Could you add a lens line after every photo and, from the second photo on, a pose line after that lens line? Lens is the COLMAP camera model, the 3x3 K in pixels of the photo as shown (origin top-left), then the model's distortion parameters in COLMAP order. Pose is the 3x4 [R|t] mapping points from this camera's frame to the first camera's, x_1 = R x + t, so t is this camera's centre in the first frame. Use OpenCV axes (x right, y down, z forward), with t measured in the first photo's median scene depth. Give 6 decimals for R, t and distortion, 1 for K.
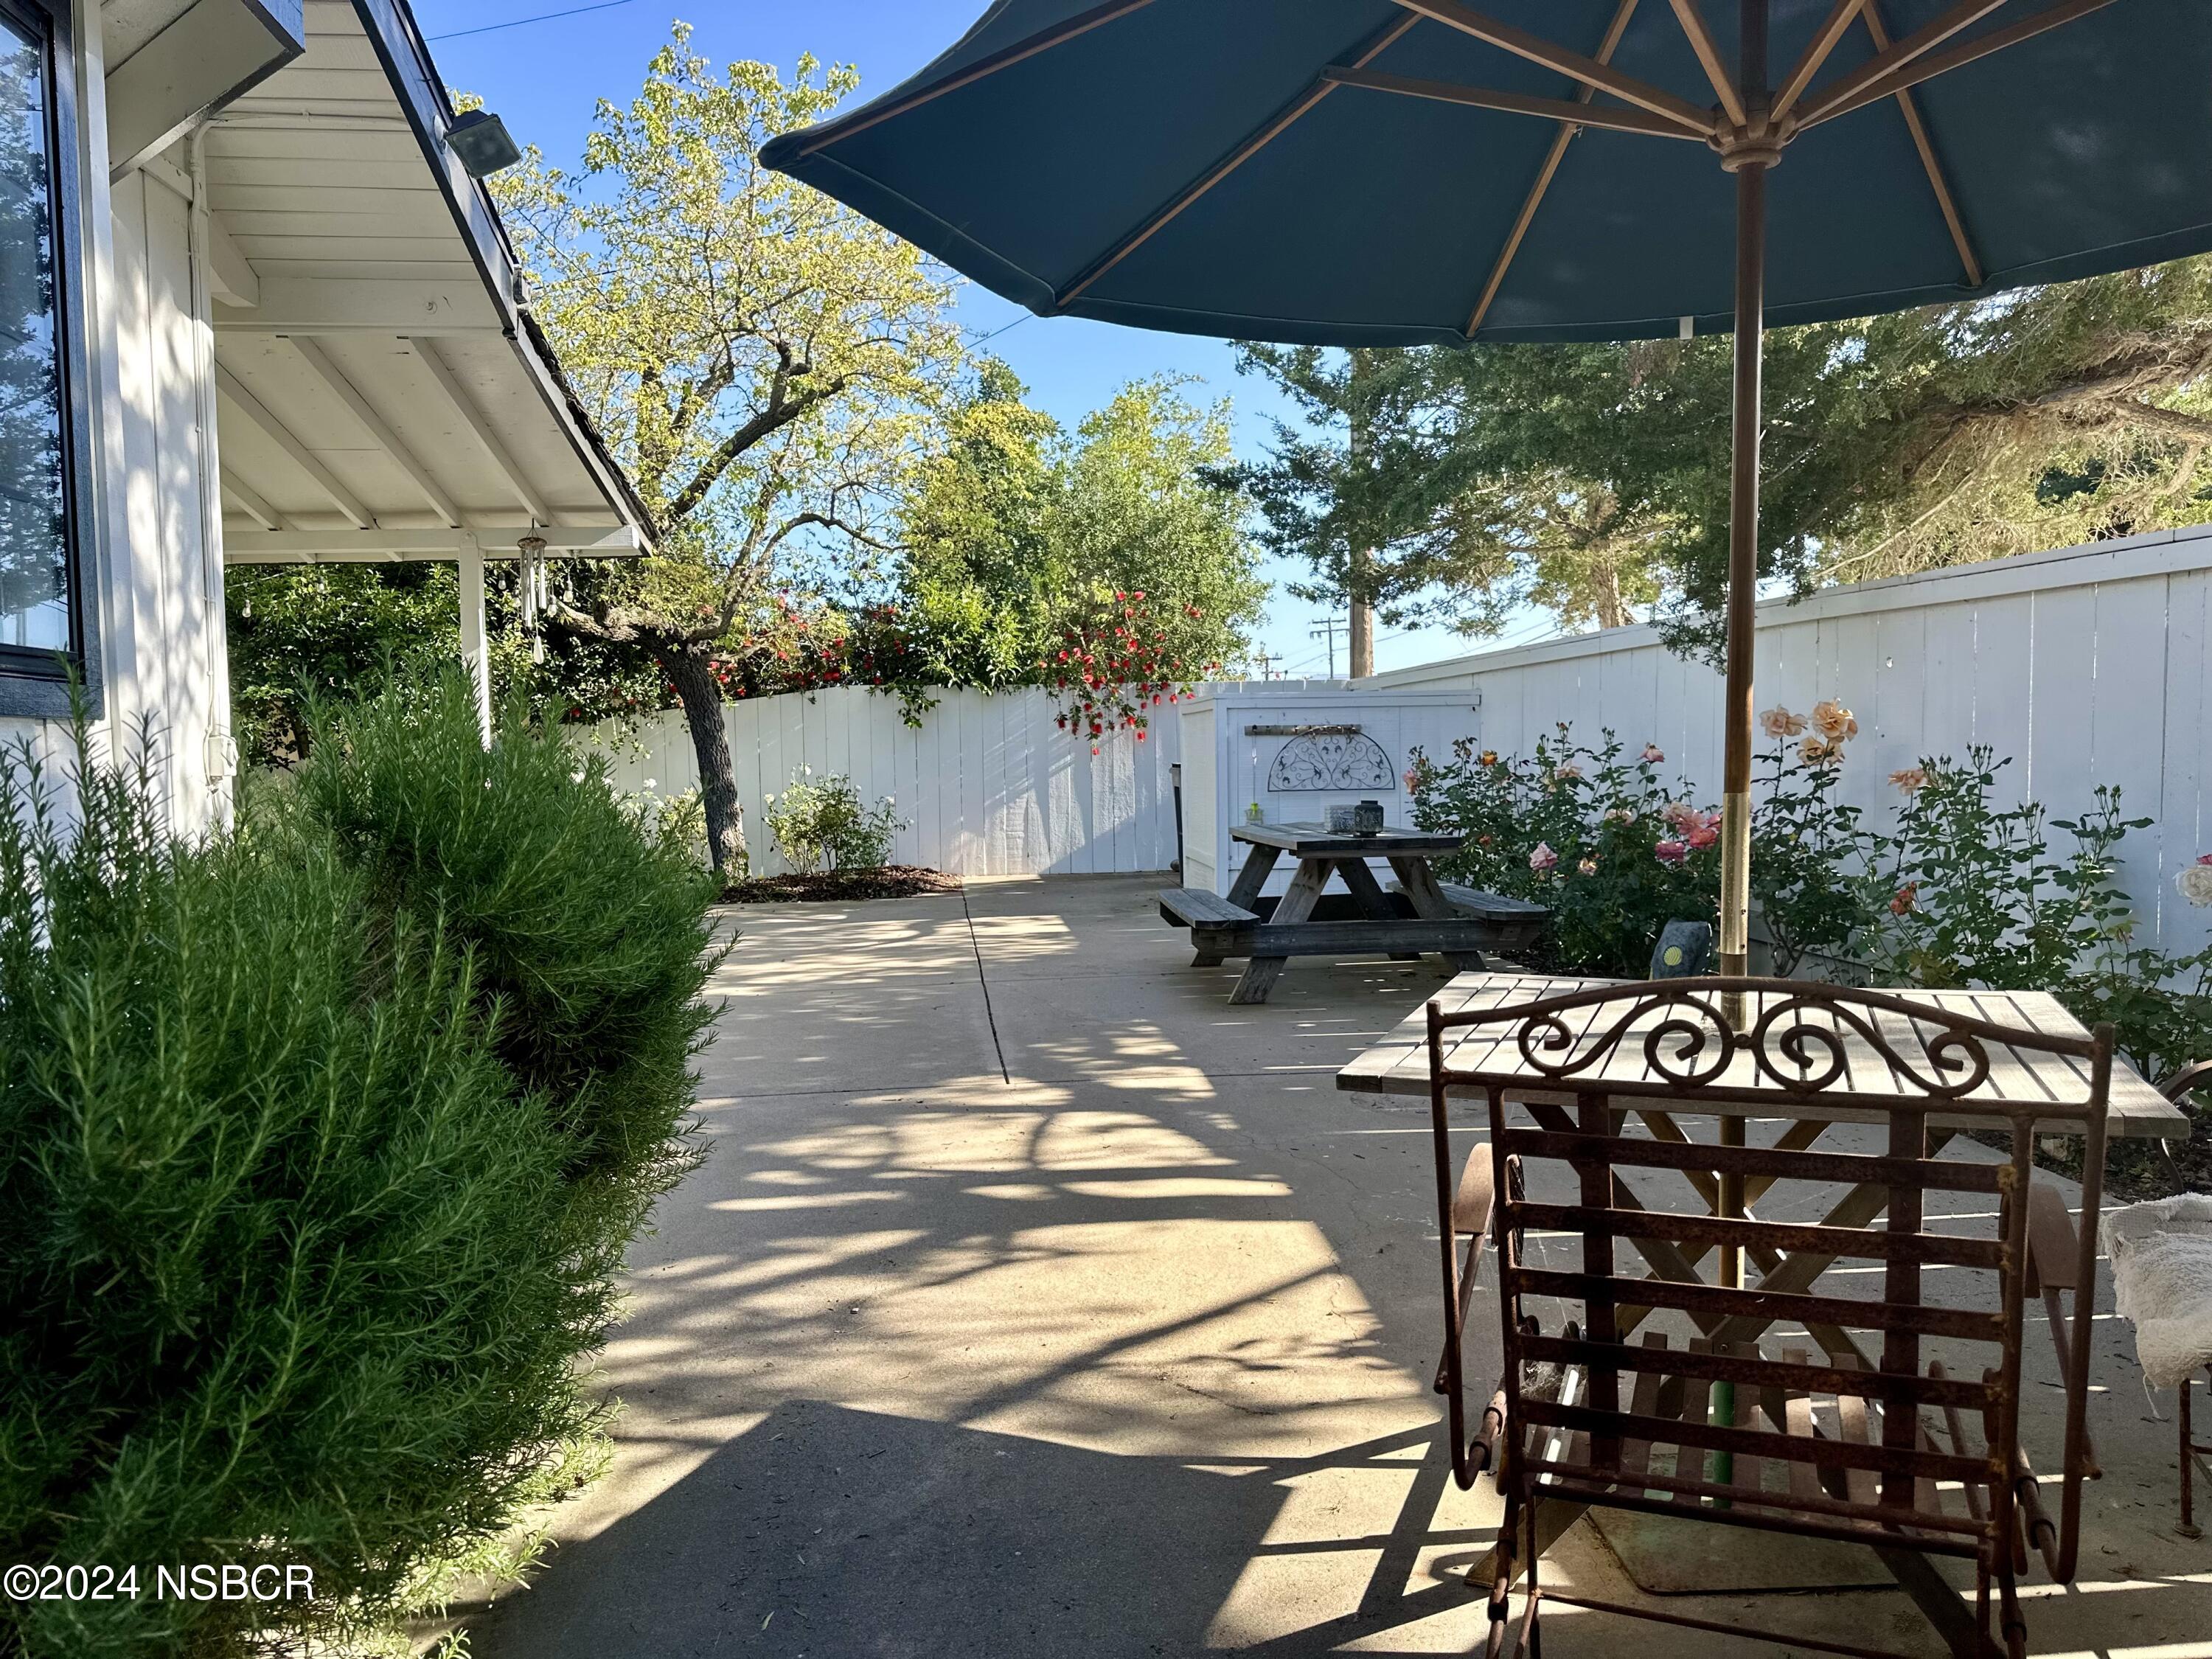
lens RADIAL K [[1541.2, 0, 1101.6], [0, 1541.2, 837.7], [0, 0, 1]] dist [0.038305, -0.053977]
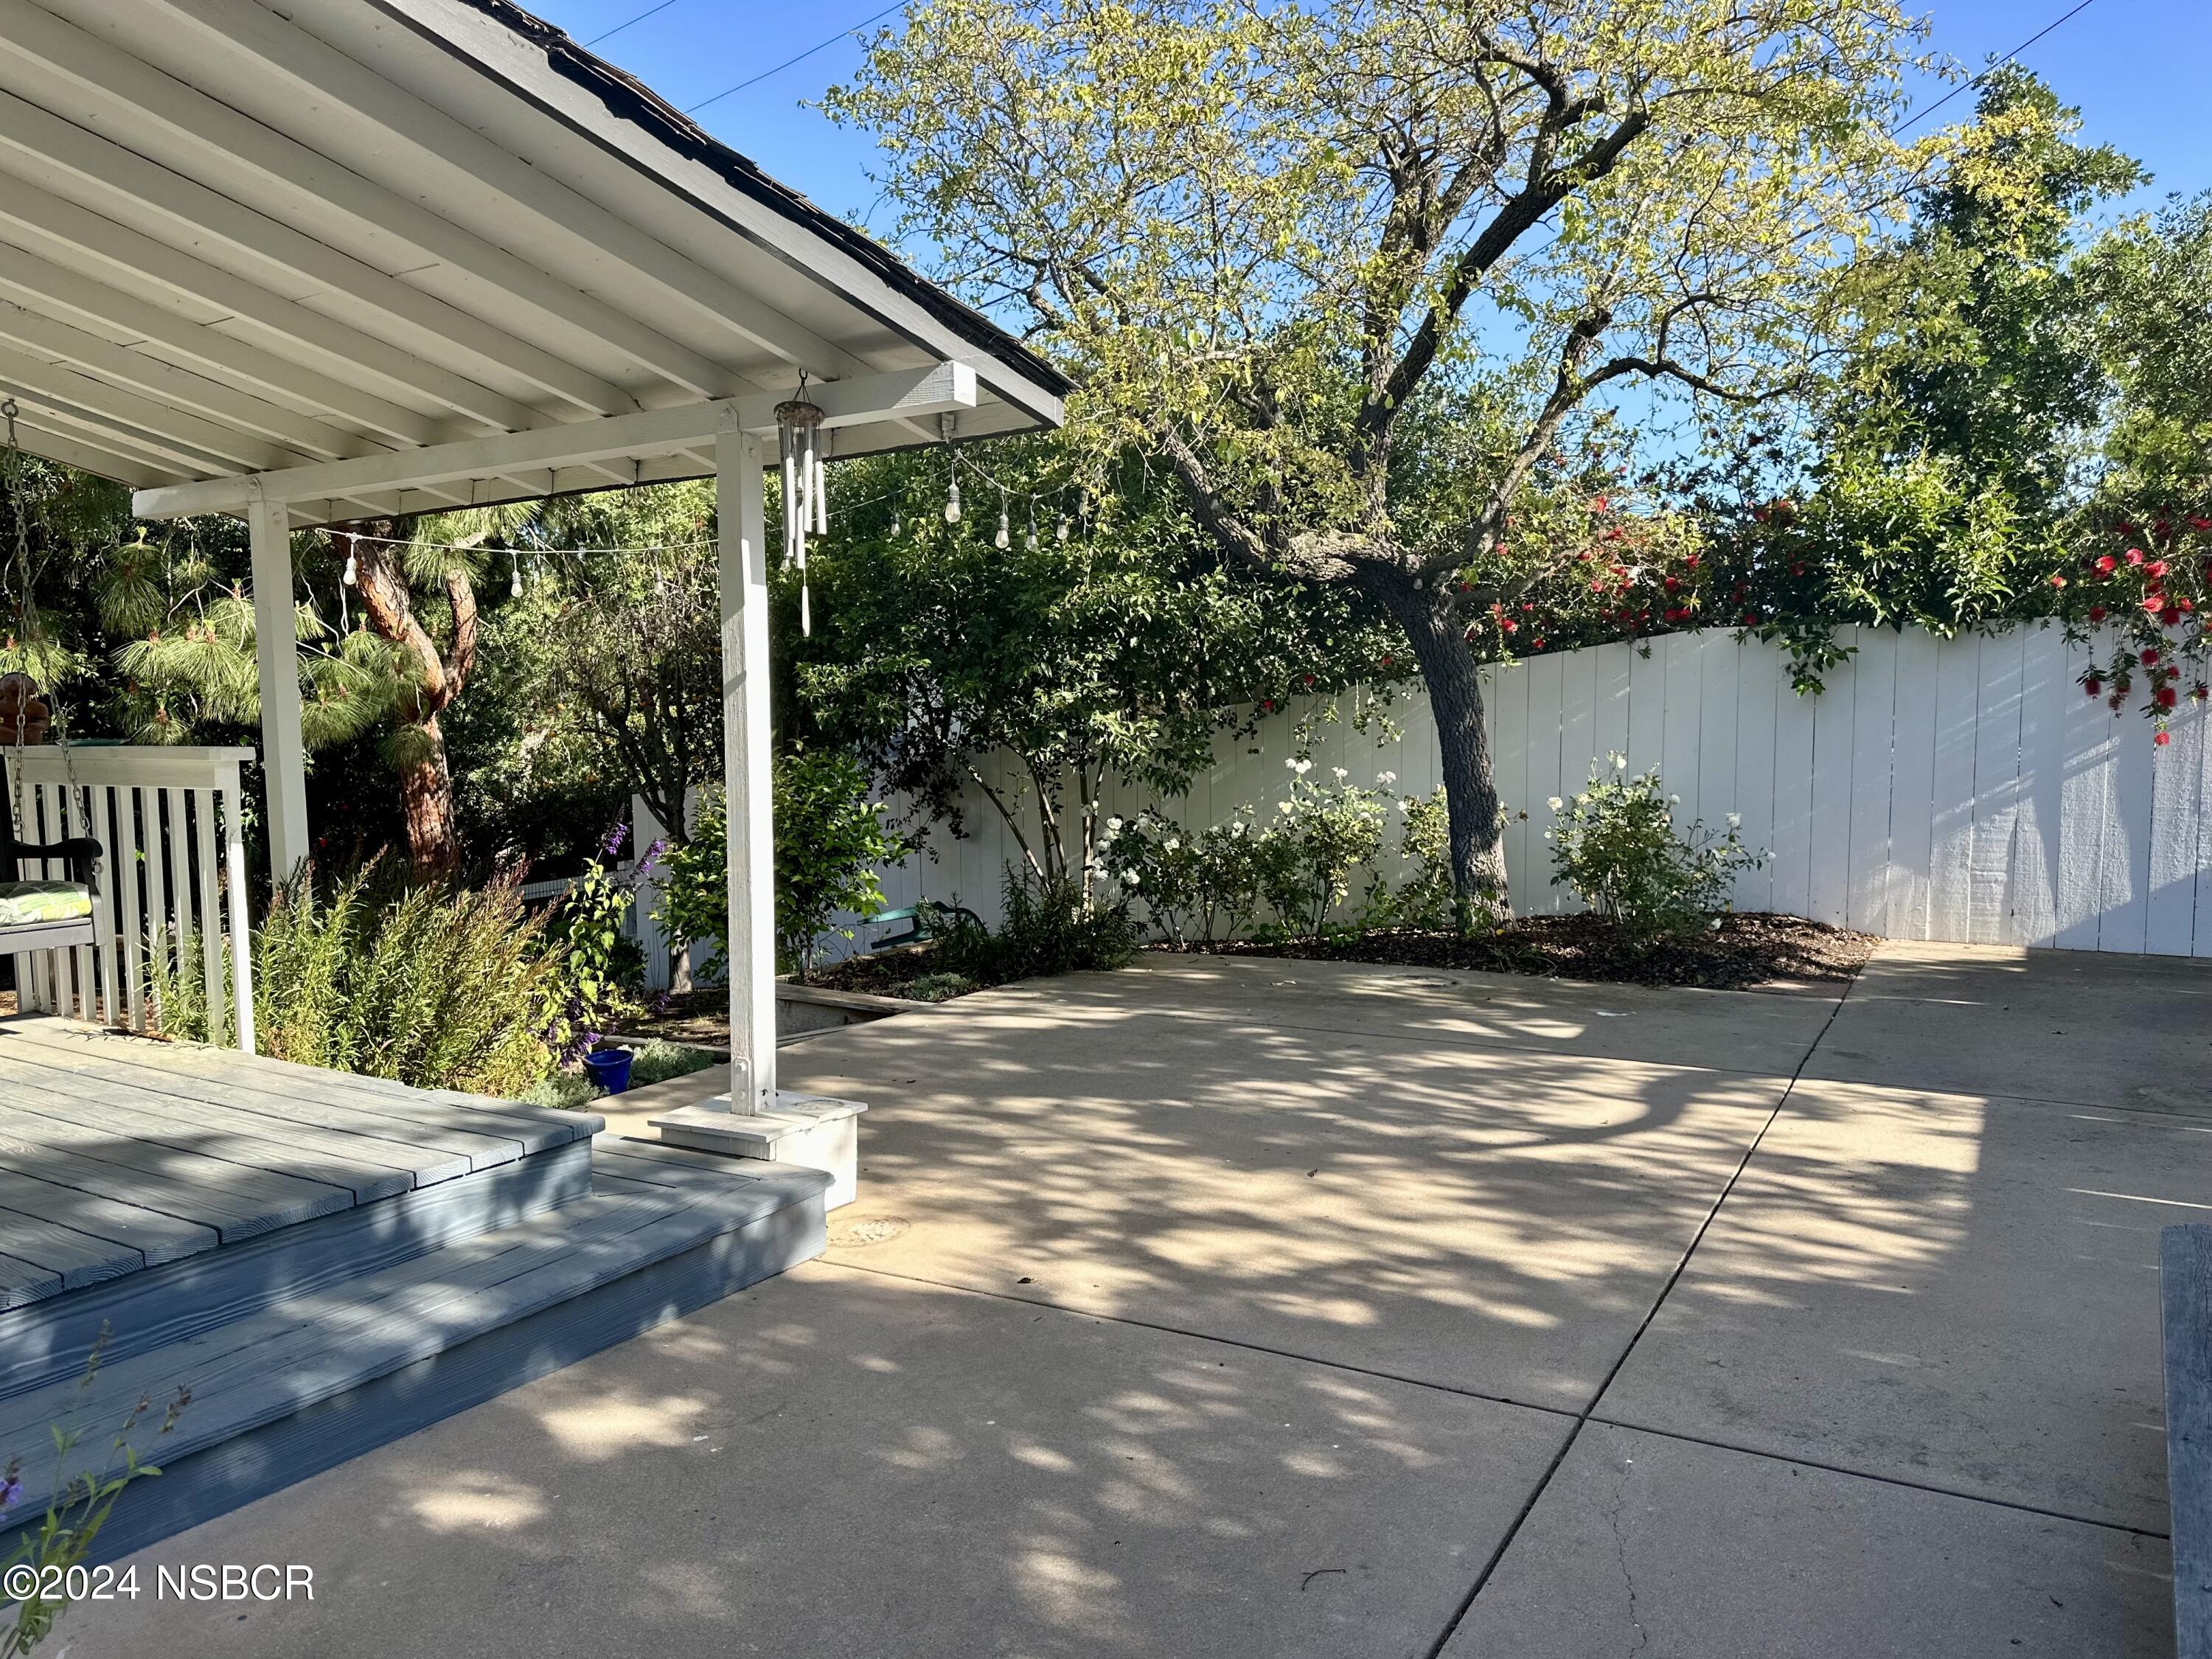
lens RADIAL K [[1541.2, 0, 1078.8], [0, 1541.2, 864.2], [0, 0, 1]] dist [0.038305, -0.053977]
pose [[0.790857, 0.064504, -0.608593, 0.029997], [-0.029024, 0.997264, 0.067983, -0.037575], [0.611313, -0.036101, 0.790565, 0.329823]]
